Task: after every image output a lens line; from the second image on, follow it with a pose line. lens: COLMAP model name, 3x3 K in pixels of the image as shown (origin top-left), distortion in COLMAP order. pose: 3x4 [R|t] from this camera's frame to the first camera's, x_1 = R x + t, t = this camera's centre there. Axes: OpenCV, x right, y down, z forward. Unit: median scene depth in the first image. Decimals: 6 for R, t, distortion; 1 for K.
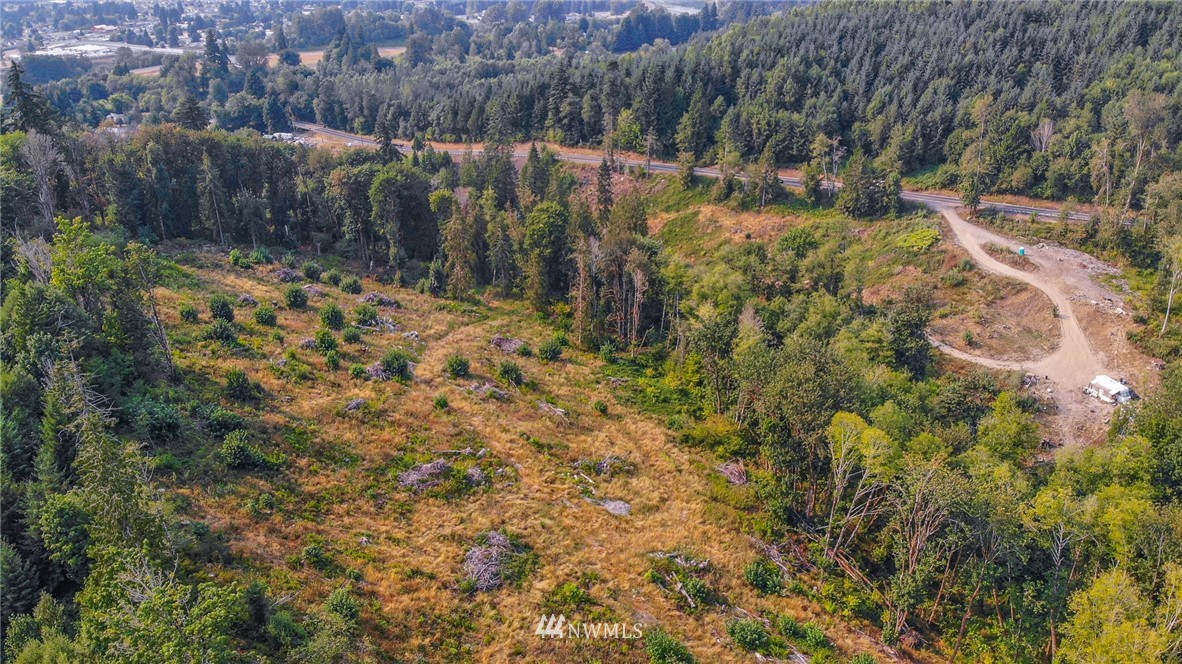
lens RADIAL K [[852.8, 0, 594.3], [0, 852.8, 314.7], [0, 0, 1]] dist [0.206307, -0.503096]
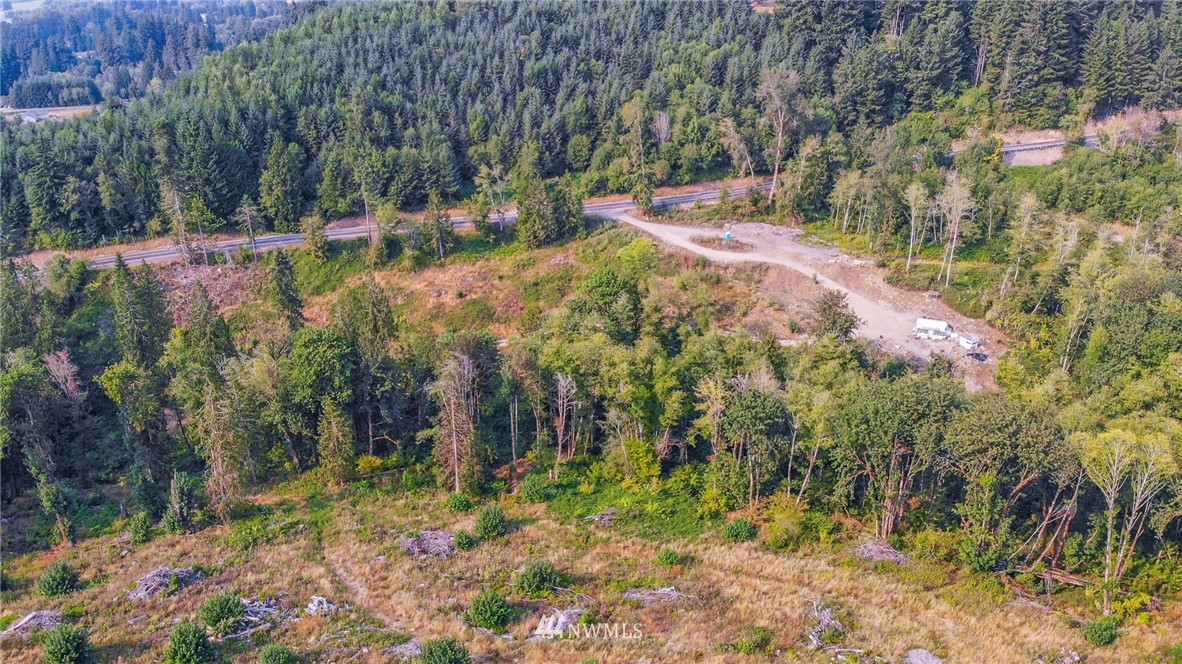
lens RADIAL K [[852.8, 0, 594.3], [0, 852.8, 314.7], [0, 0, 1]] dist [0.206307, -0.503096]
pose [[0.687962, -0.301750, 0.660041, -0.298200], [0.307032, 0.945081, 0.112042, -0.126980], [-0.657601, 0.125573, 0.742827, 0.279689]]
